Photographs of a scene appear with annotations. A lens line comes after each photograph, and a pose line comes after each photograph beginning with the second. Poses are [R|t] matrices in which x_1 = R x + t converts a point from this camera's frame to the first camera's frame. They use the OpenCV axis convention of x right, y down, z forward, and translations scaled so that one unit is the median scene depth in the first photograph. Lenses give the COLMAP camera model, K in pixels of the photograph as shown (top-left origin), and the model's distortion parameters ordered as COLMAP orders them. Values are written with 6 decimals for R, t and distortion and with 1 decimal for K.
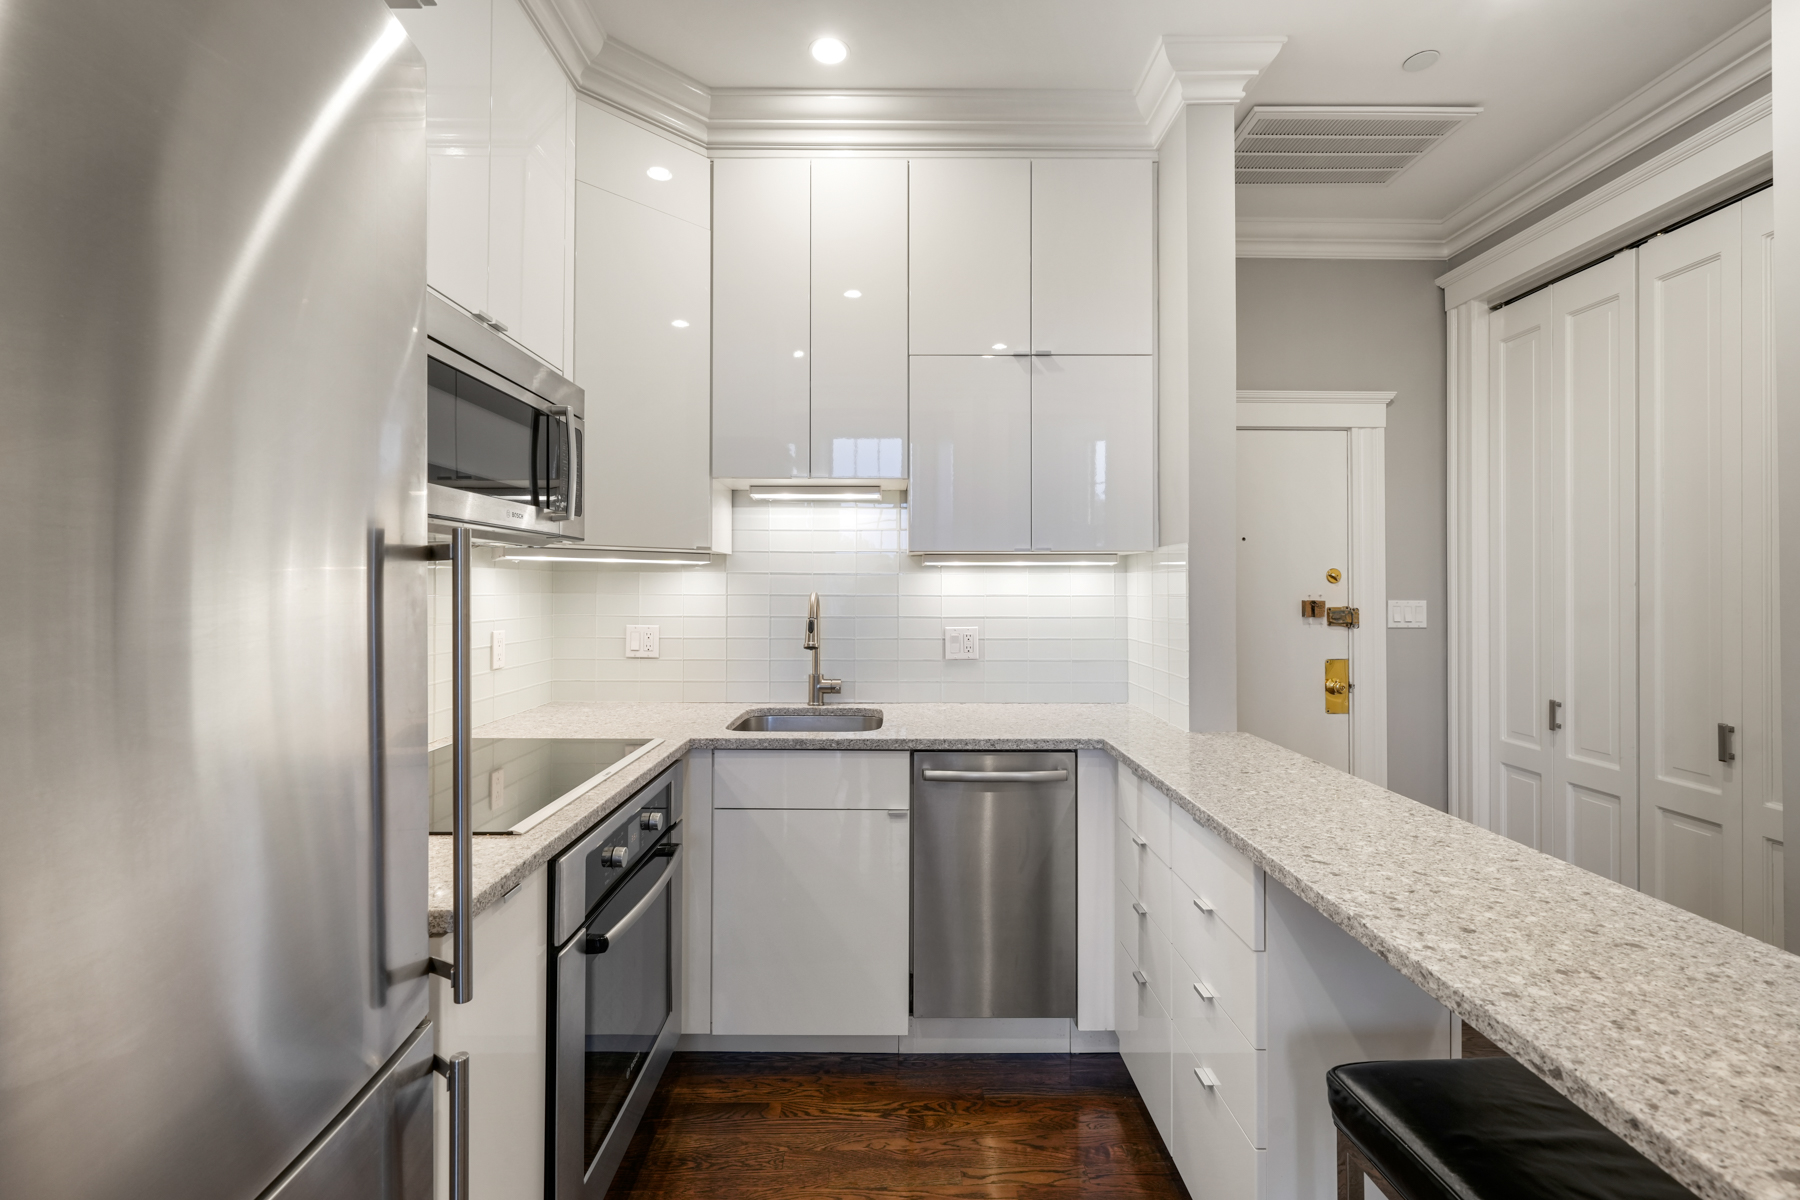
lens RADIAL K [[763.2, 0, 911.4], [0, 763.2, 583.4], [0, 0, 1]] dist [0.000855, 0.000770]
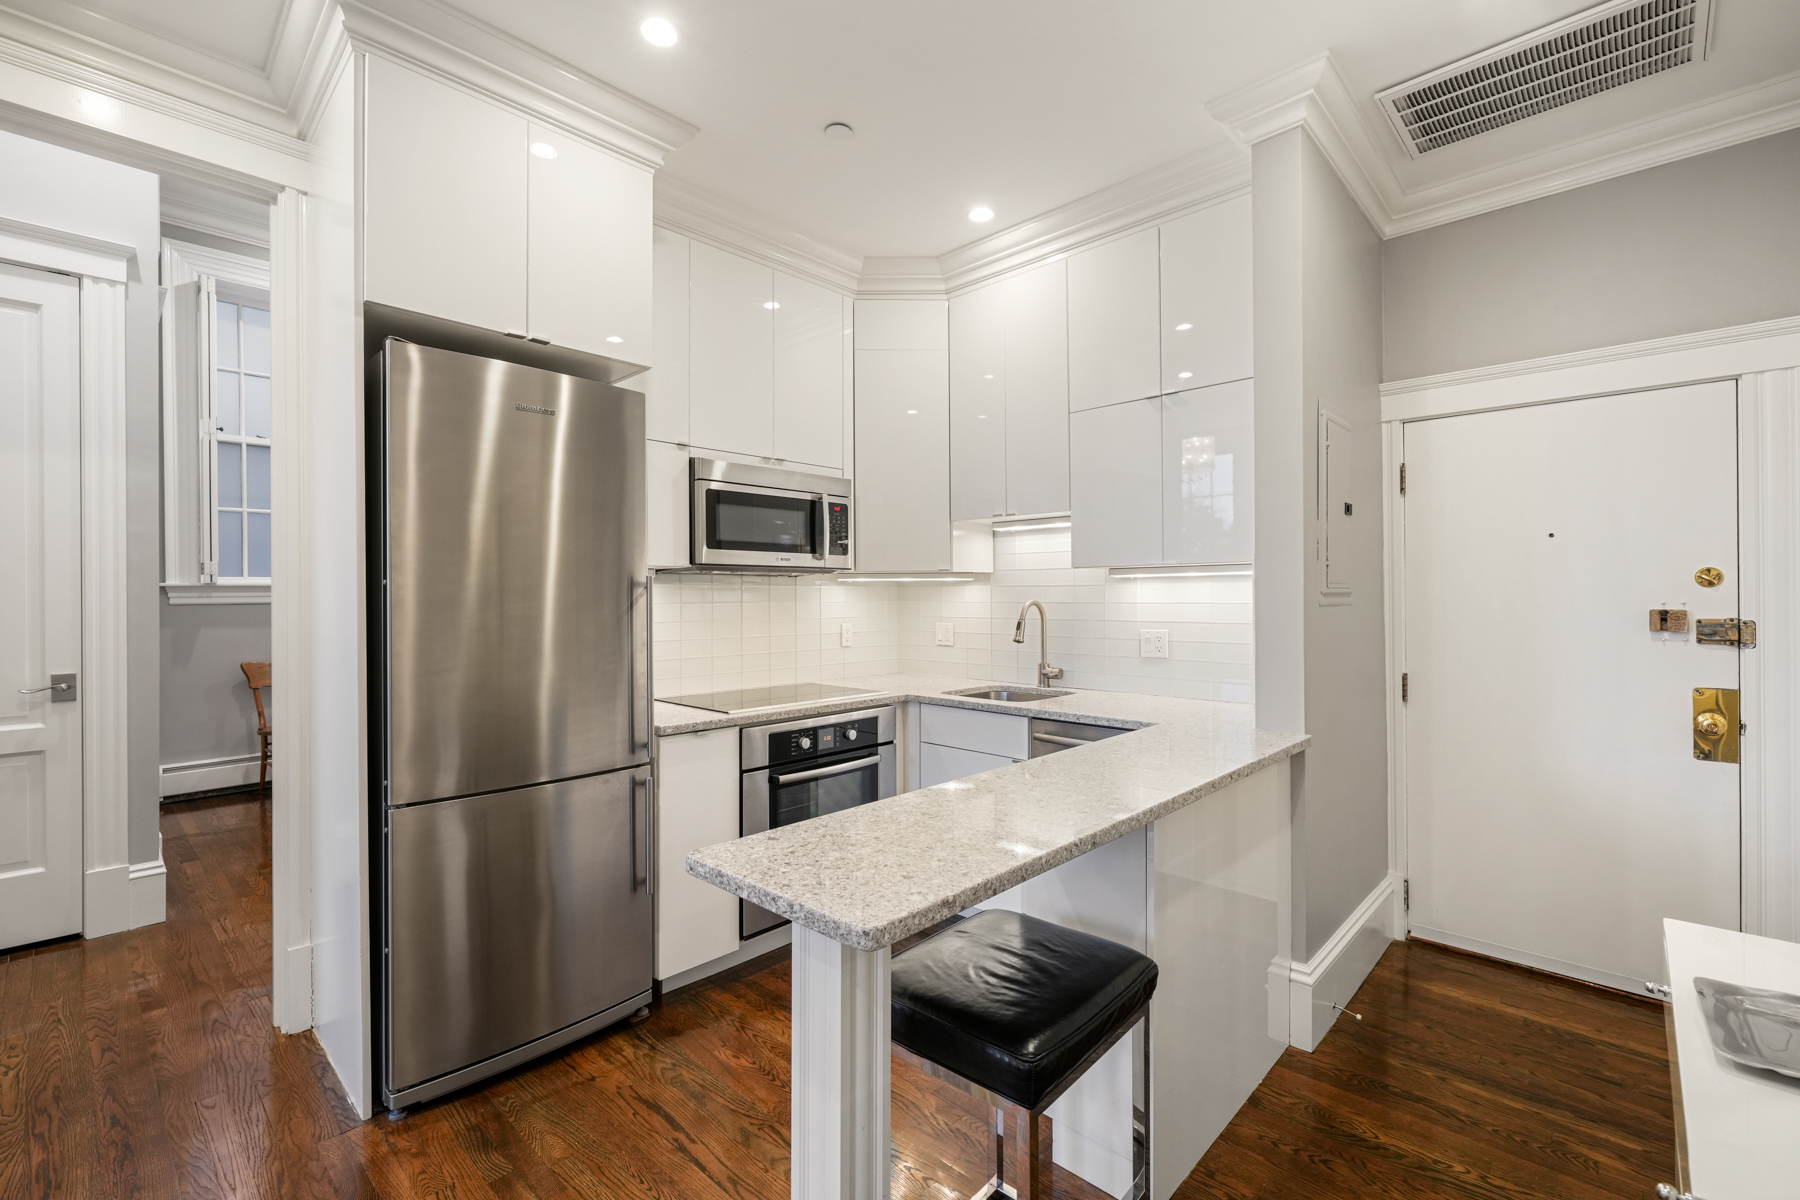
lens RADIAL K [[763.2, 0, 930.6], [0, 763.2, 609.1], [0, 0, 1]] dist [0.000855, 0.000770]
pose [[0.732795, 0.006177, -0.680421, 0.669077], [0.008997, 0.999783, 0.018766, 0.000781], [0.680390, -0.019874, 0.732581, -0.089801]]
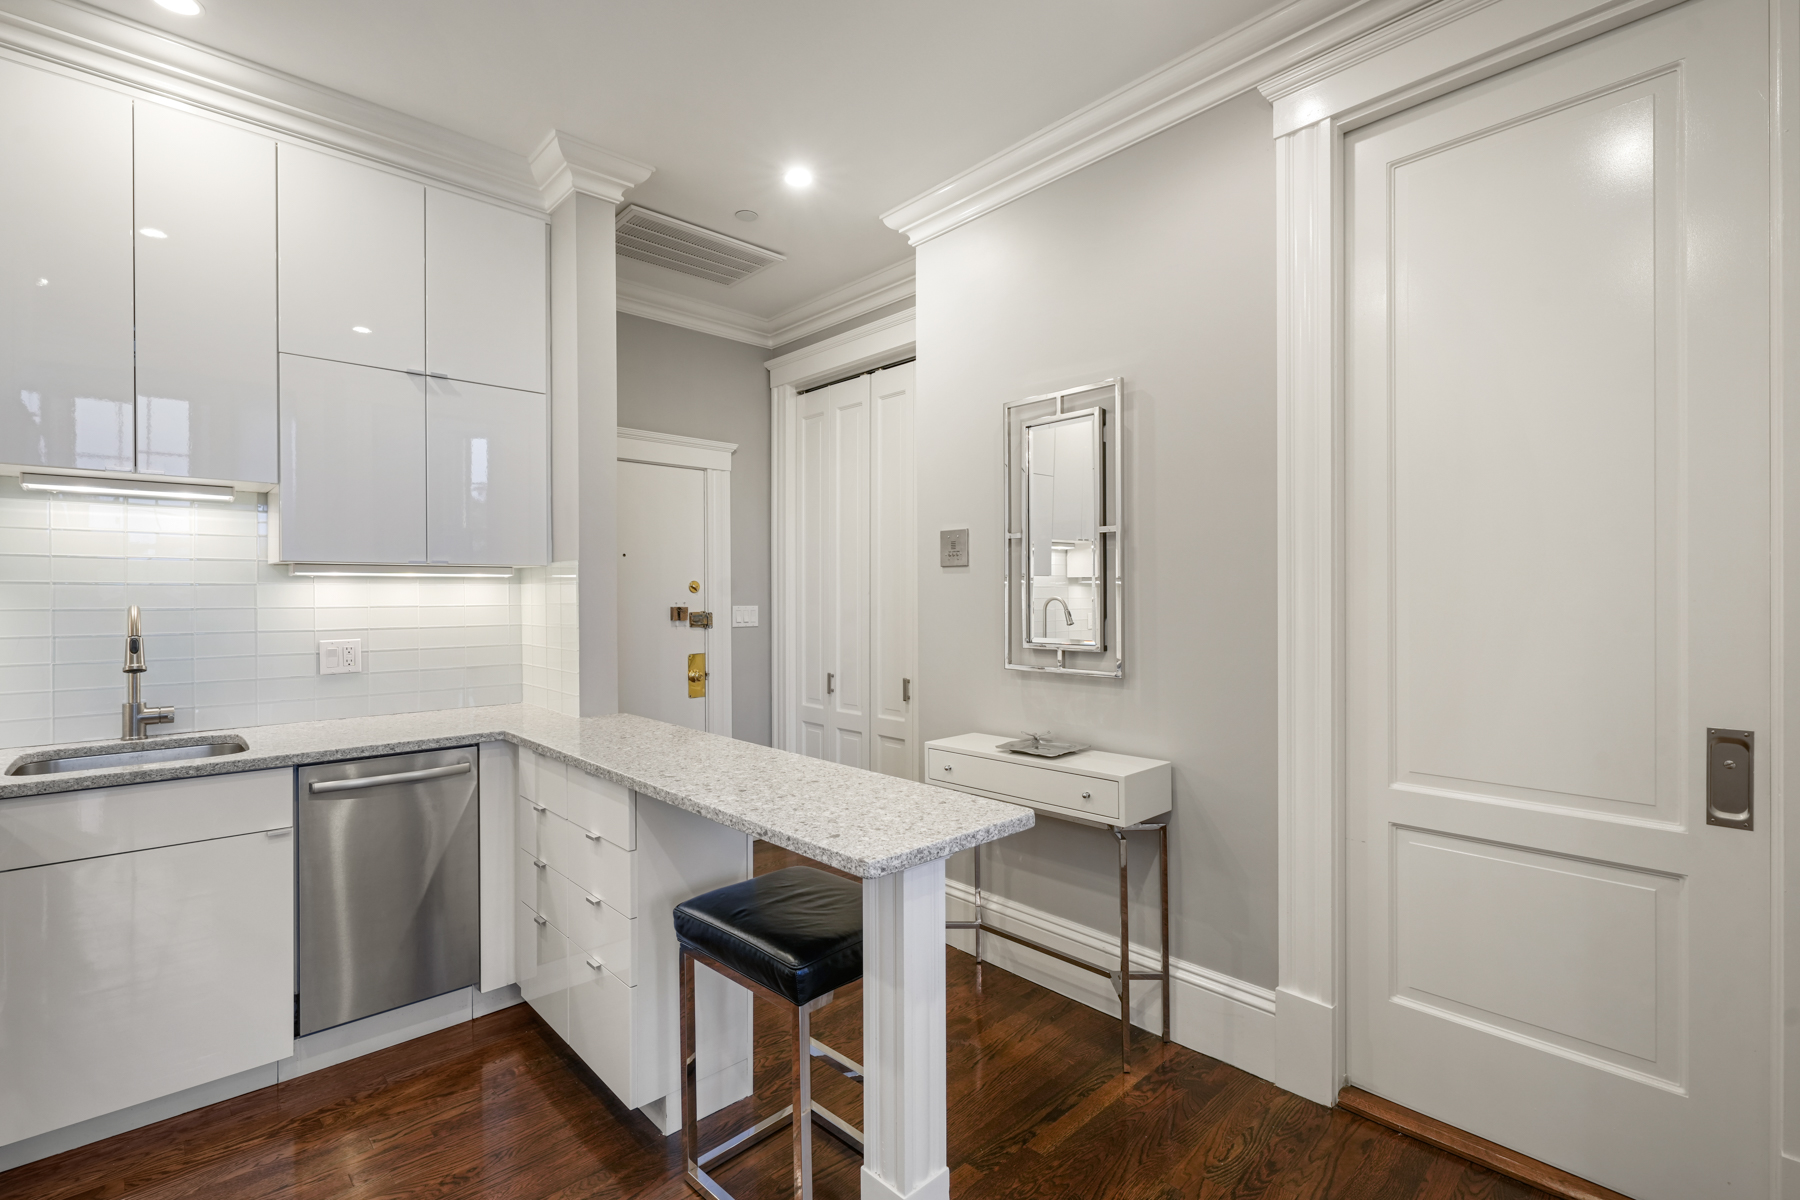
lens RADIAL K [[785.5, 0, 882.7], [0, 785.5, 590.7], [0, 0, 1]] dist [-0.004864, 0.000693]
pose [[0.748202, -0.001436, 0.663470, -0.085985], [0.002364, 0.999997, -0.000502, -0.003020], [-0.663467, 0.001944, 0.748203, -0.210642]]
